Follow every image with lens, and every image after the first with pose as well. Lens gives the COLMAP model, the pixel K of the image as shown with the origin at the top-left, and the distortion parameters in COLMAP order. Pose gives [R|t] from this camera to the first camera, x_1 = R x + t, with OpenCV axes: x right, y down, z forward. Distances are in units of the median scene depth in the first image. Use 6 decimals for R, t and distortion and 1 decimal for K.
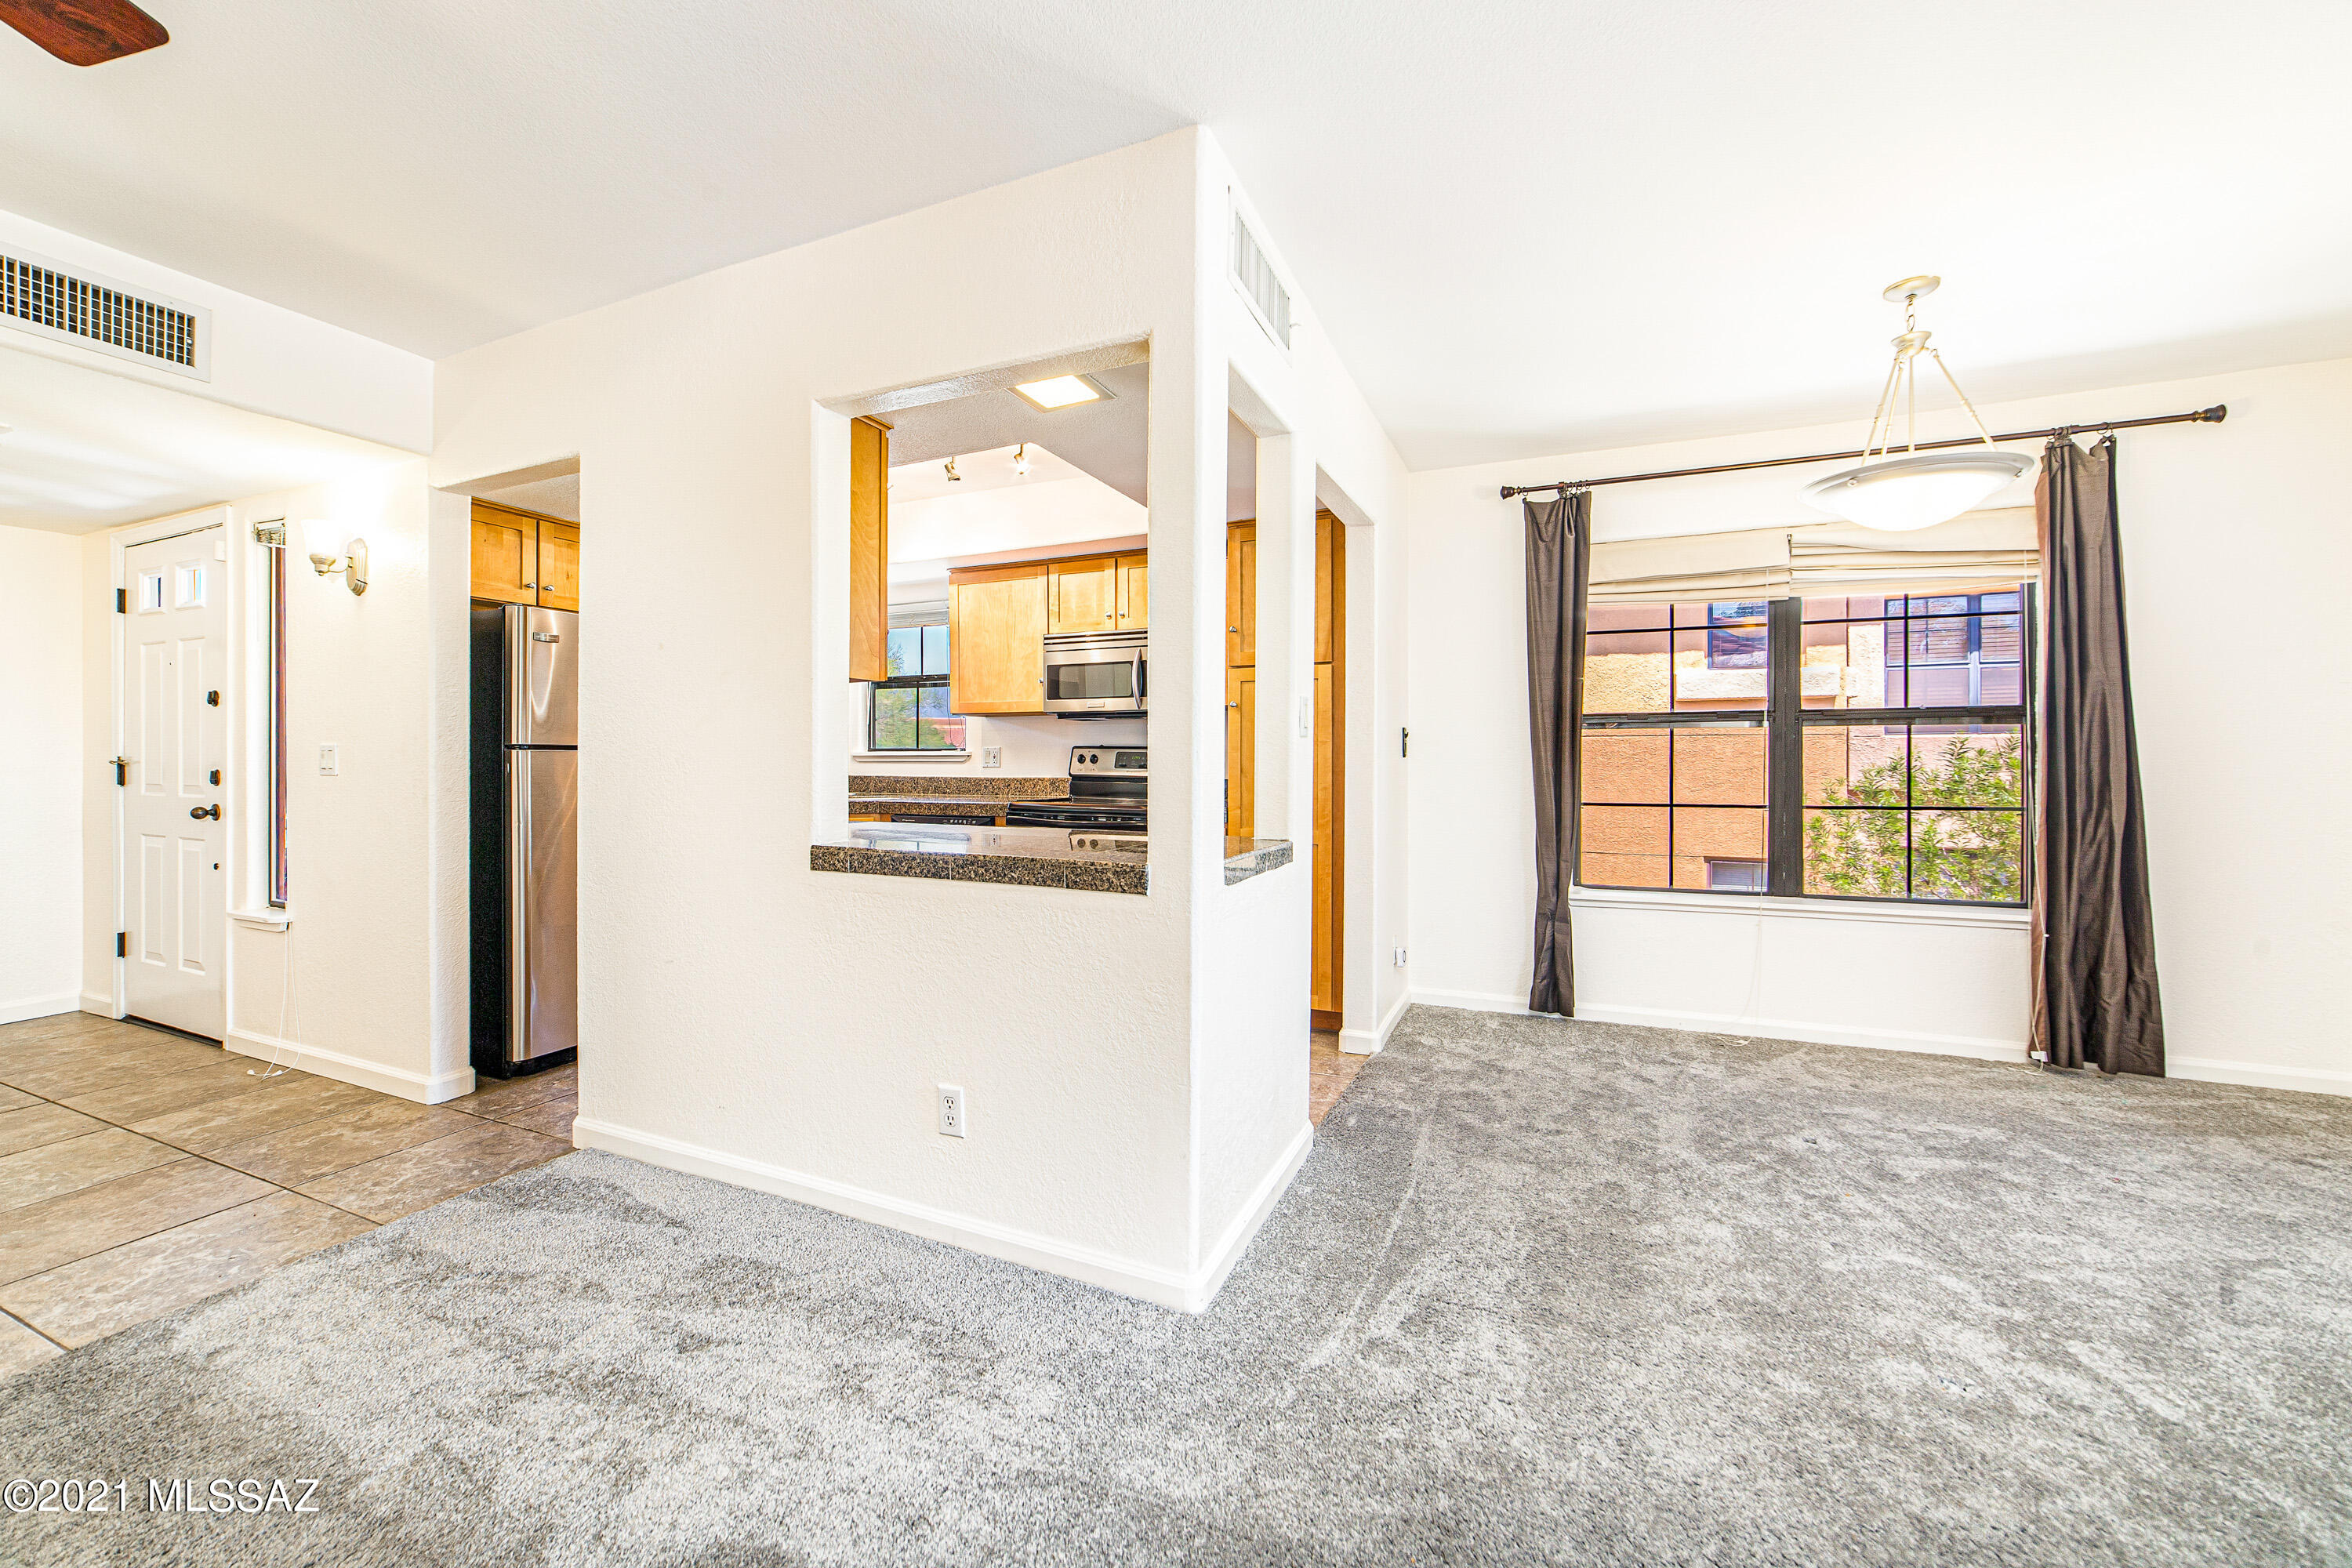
lens RADIAL K [[928.4, 0, 1169.5], [0, 928.4, 767.6], [0, 0, 1]] dist [-0.008190, 0.000373]
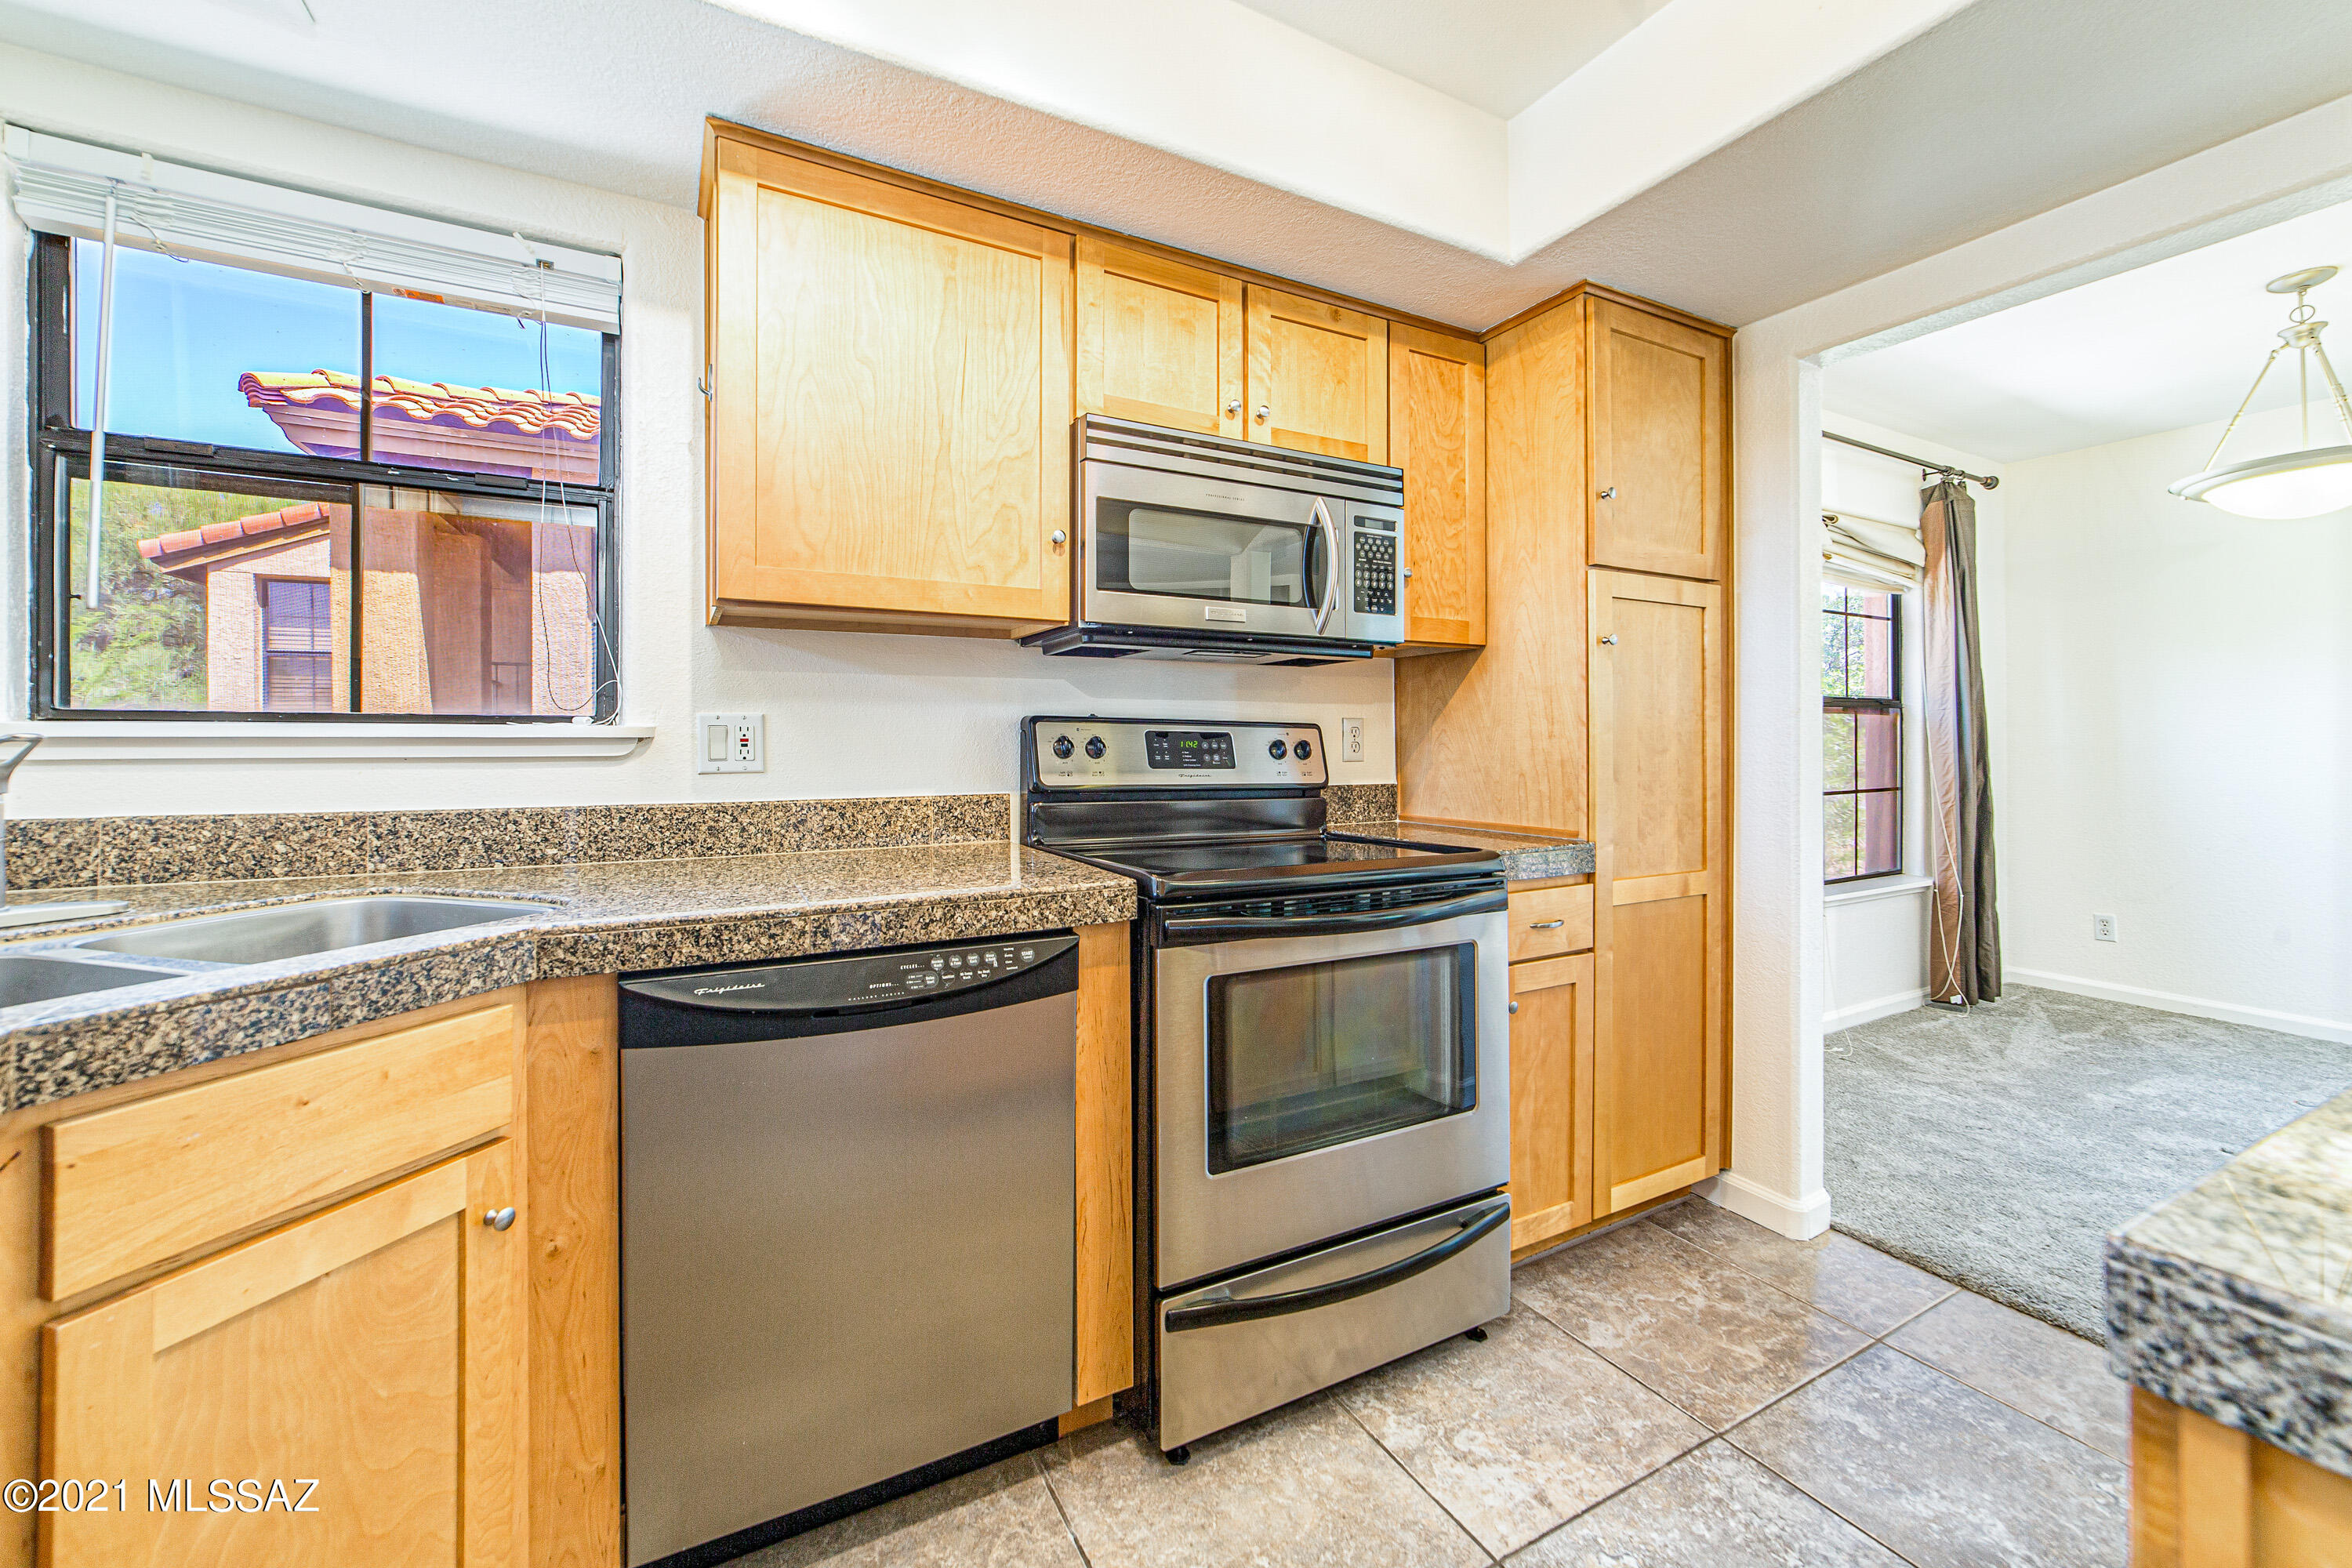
lens RADIAL K [[928.7, 0, 1167.4], [0, 928.7, 752.3], [0, 0, 1]] dist [-0.013304, 0.000565]
pose [[0.617376, -0.006115, 0.786645, -0.533122], [0.011806, 0.999929, -0.001493, -0.008403], [-0.786580, 0.010209, 0.617404, 0.979572]]
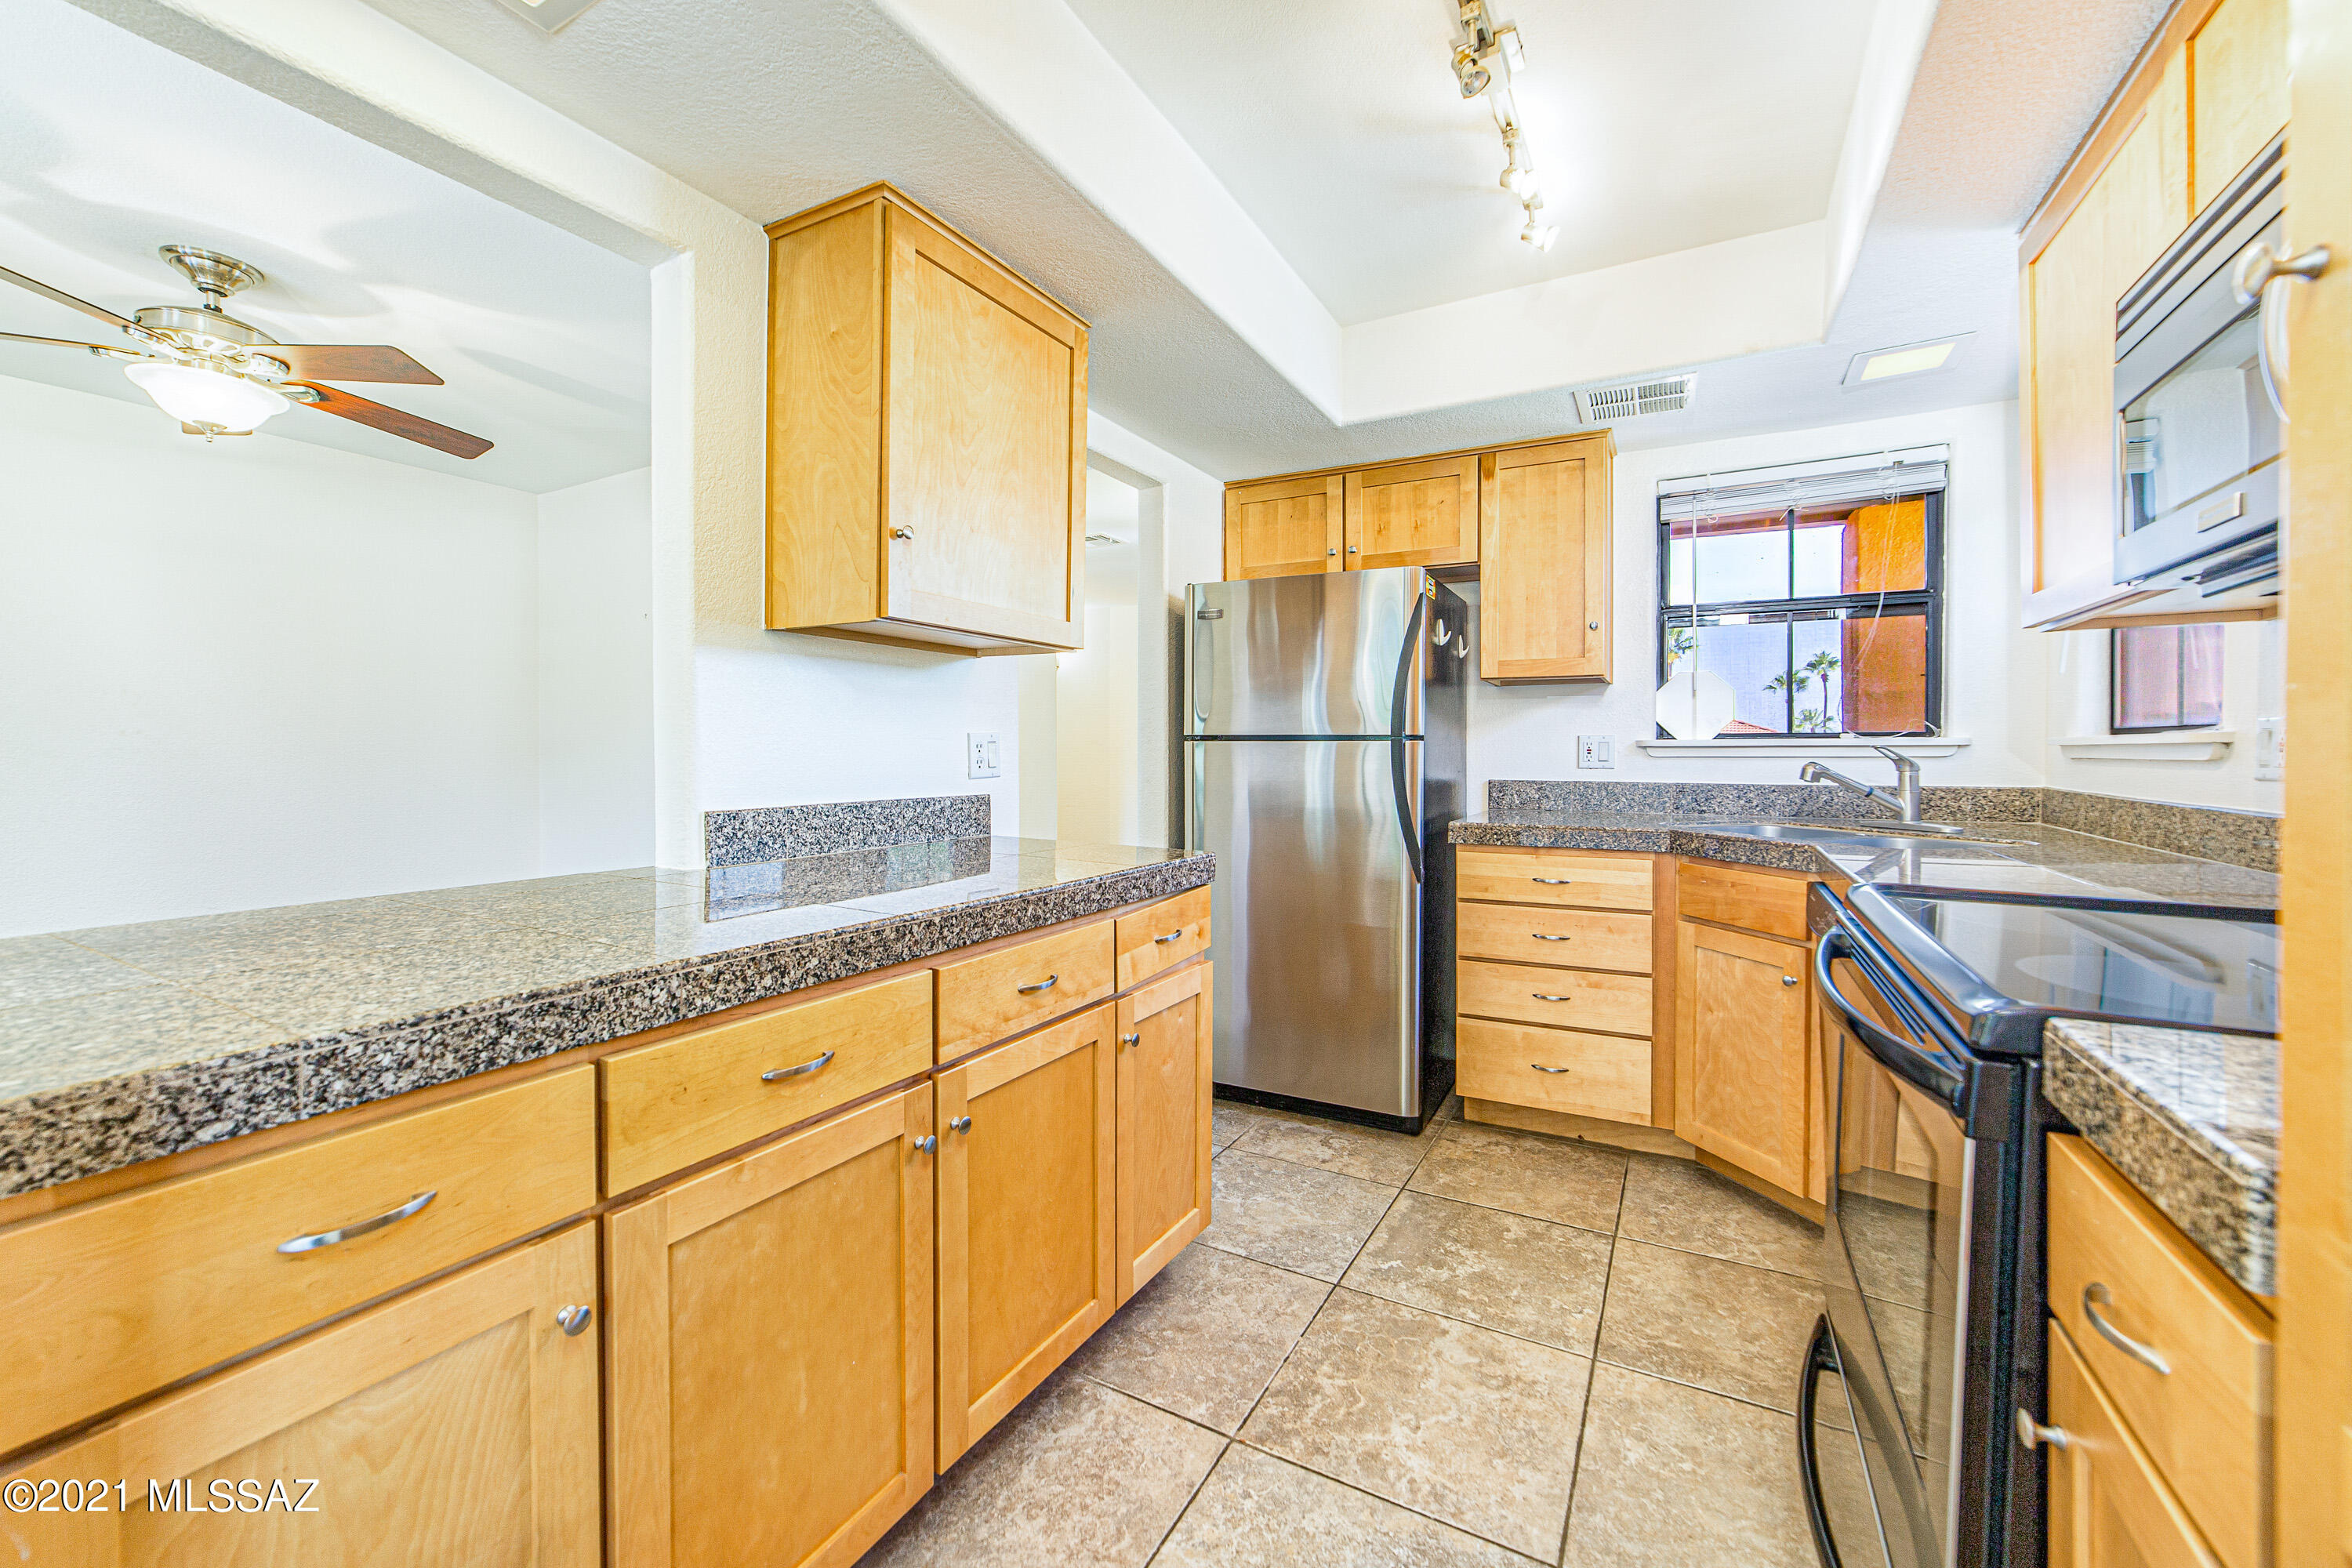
lens RADIAL K [[936.2, 0, 1180.0], [0, 936.2, 754.7], [0, 0, 1]] dist [-0.029485, 0.014879]
pose [[-0.084608, 0.004531, -0.996404, 0.210624], [-0.011373, 0.999920, 0.005513, -0.009613], [0.996349, 0.011798, -0.084550, 0.982347]]
